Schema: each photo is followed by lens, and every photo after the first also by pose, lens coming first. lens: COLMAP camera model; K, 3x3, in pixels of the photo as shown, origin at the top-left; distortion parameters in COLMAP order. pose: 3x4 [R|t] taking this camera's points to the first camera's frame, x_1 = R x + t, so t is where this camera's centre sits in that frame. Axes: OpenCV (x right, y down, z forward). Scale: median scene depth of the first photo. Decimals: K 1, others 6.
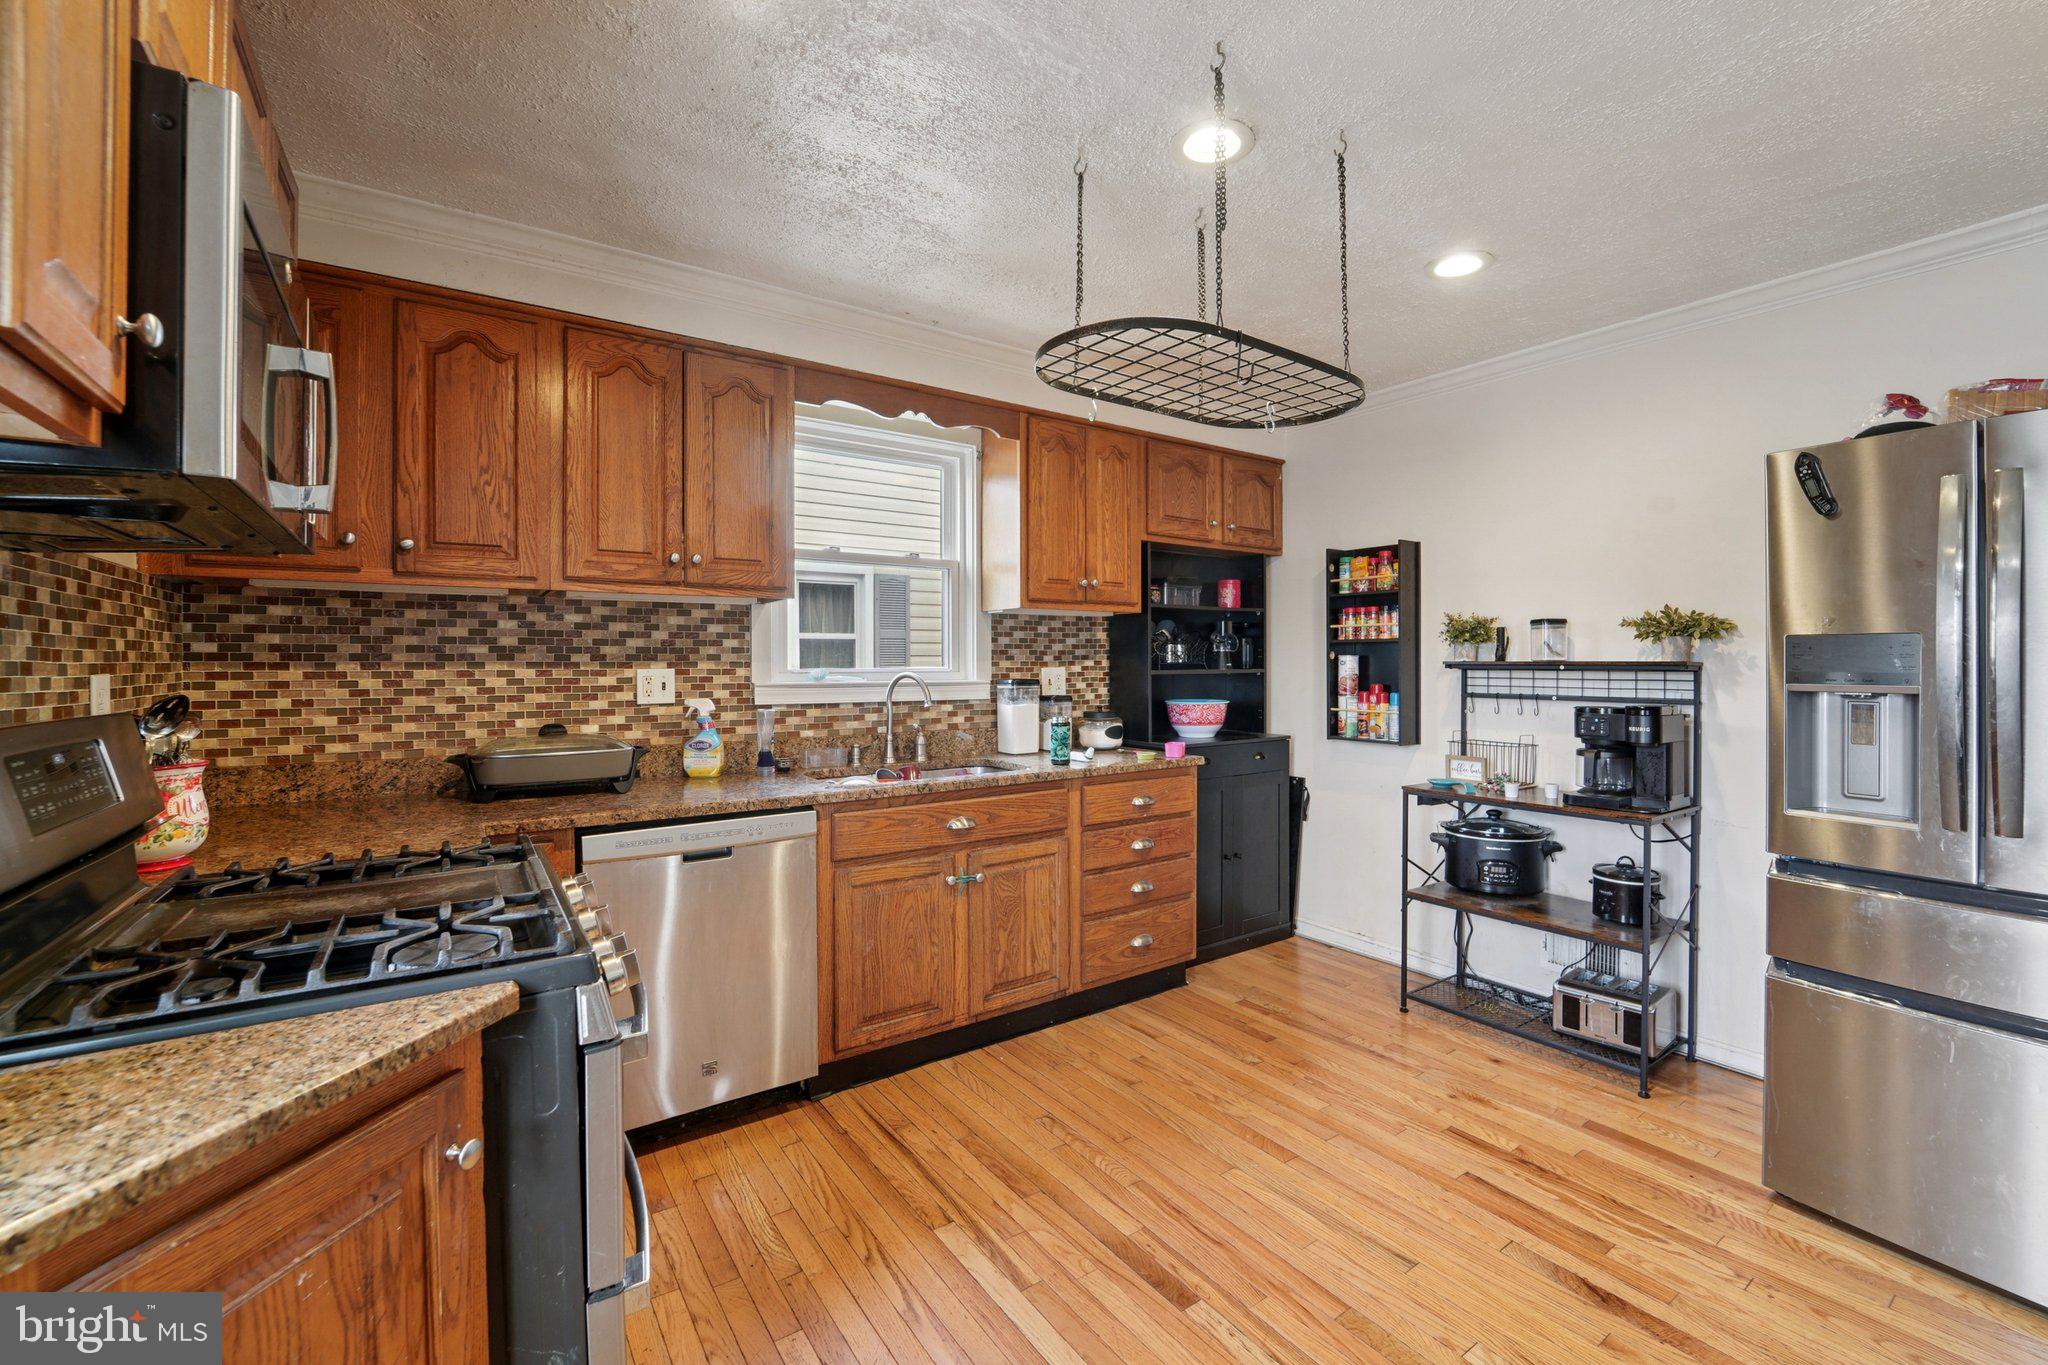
lens RADIAL K [[851.1, 0, 1029.7], [0, 851.1, 672.0], [0, 0, 1]] dist [-0.001202, -0.000225]
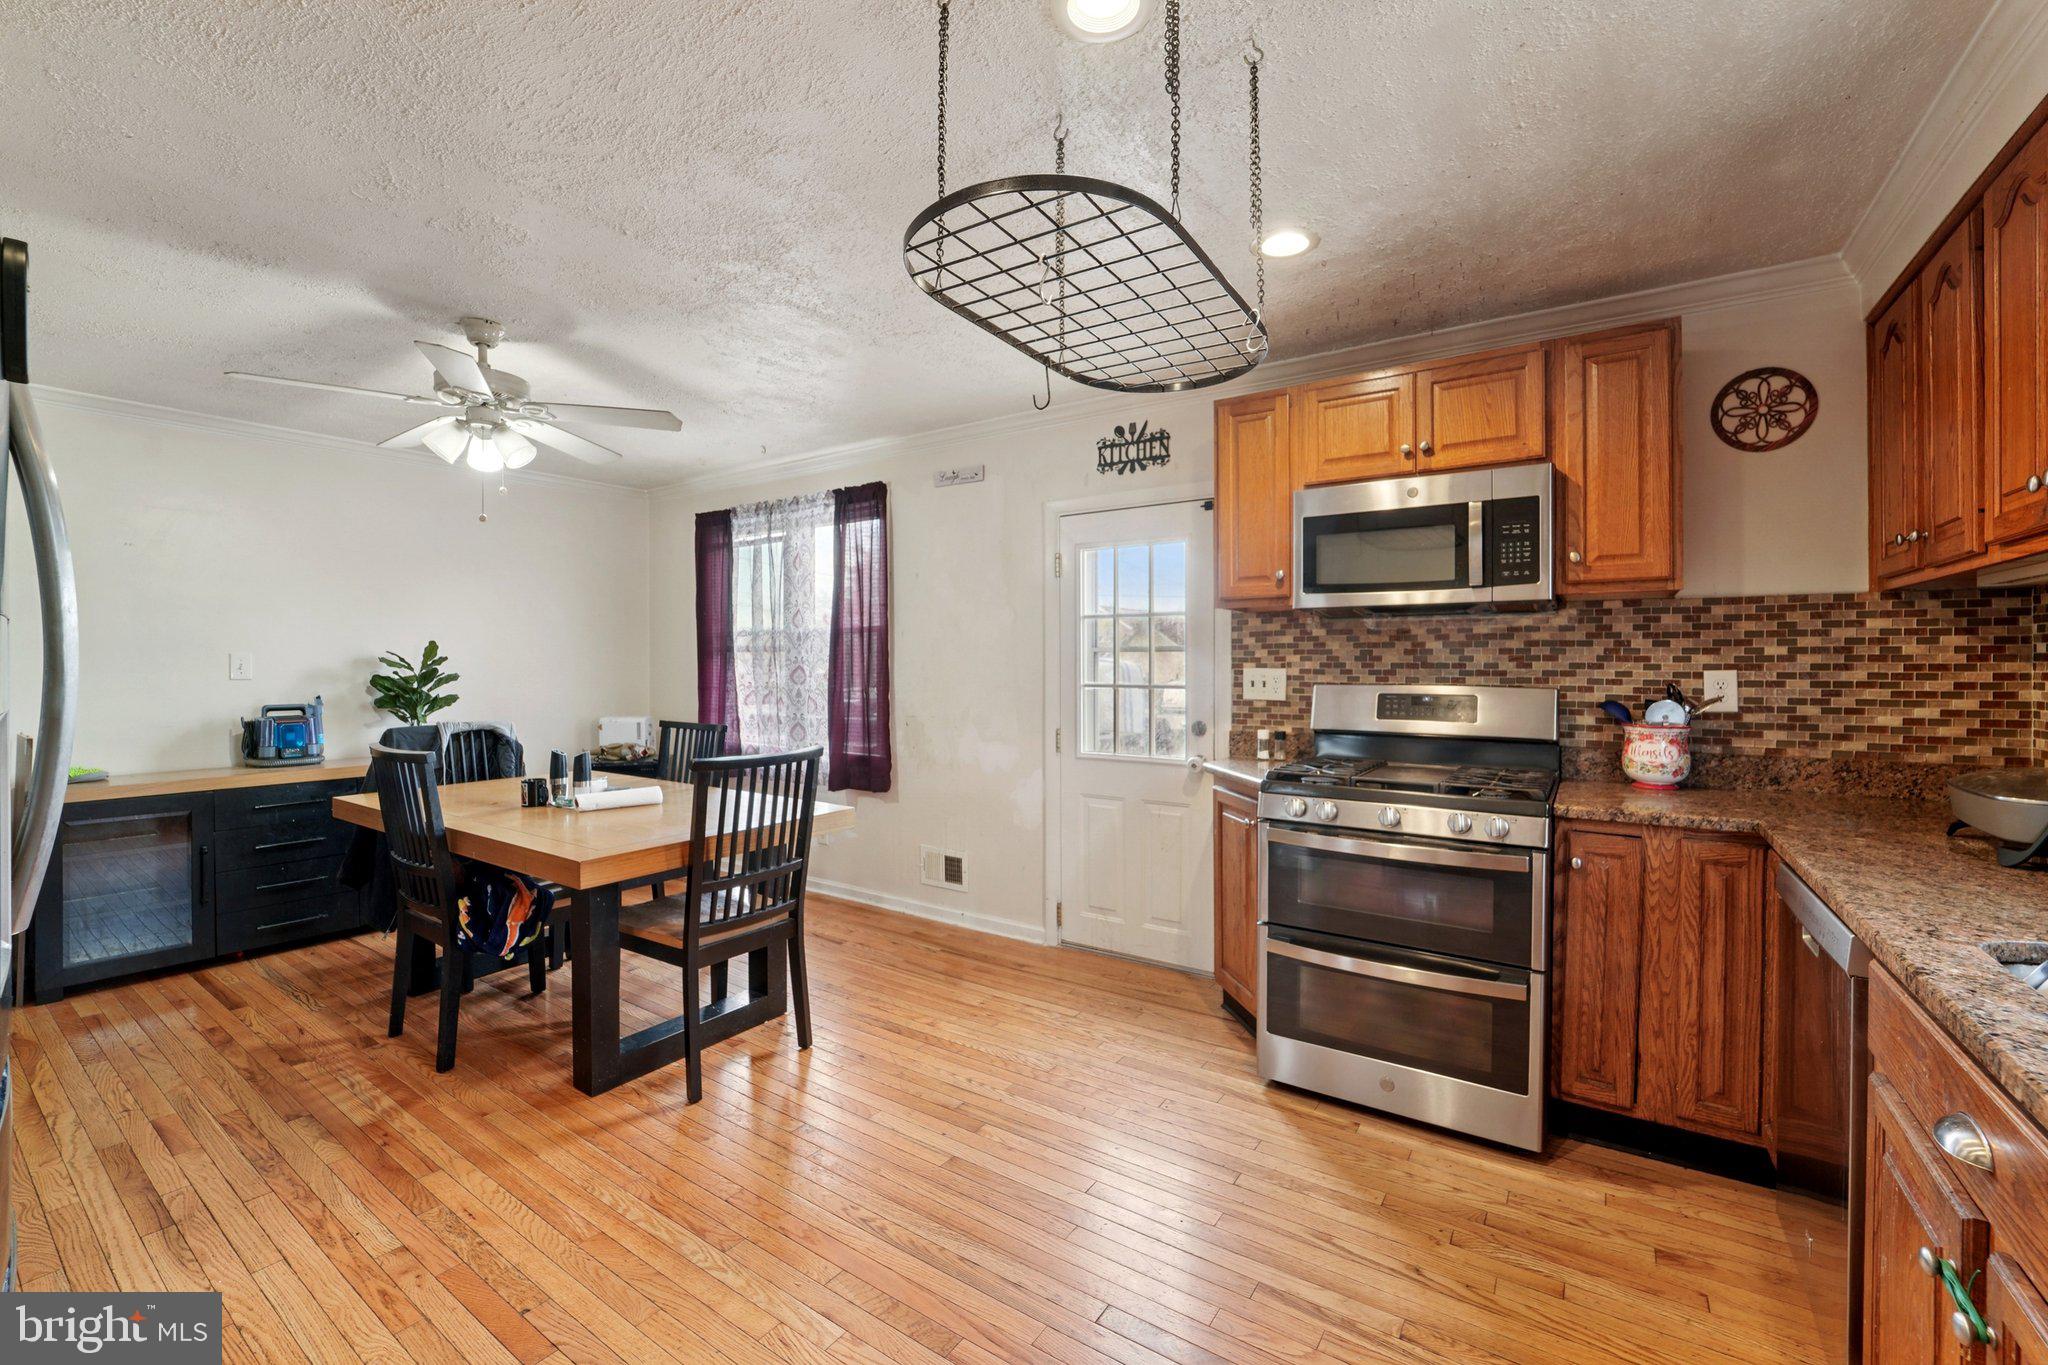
lens RADIAL K [[851.1, 0, 1029.7], [0, 851.1, 672.0], [0, 0, 1]] dist [-0.001202, -0.000225]
pose [[-0.931952, 0.004733, -0.362551, 0.576600], [0.000611, 0.999934, 0.011484, -0.015054], [0.362581, 0.010481, -0.931893, 1.730134]]
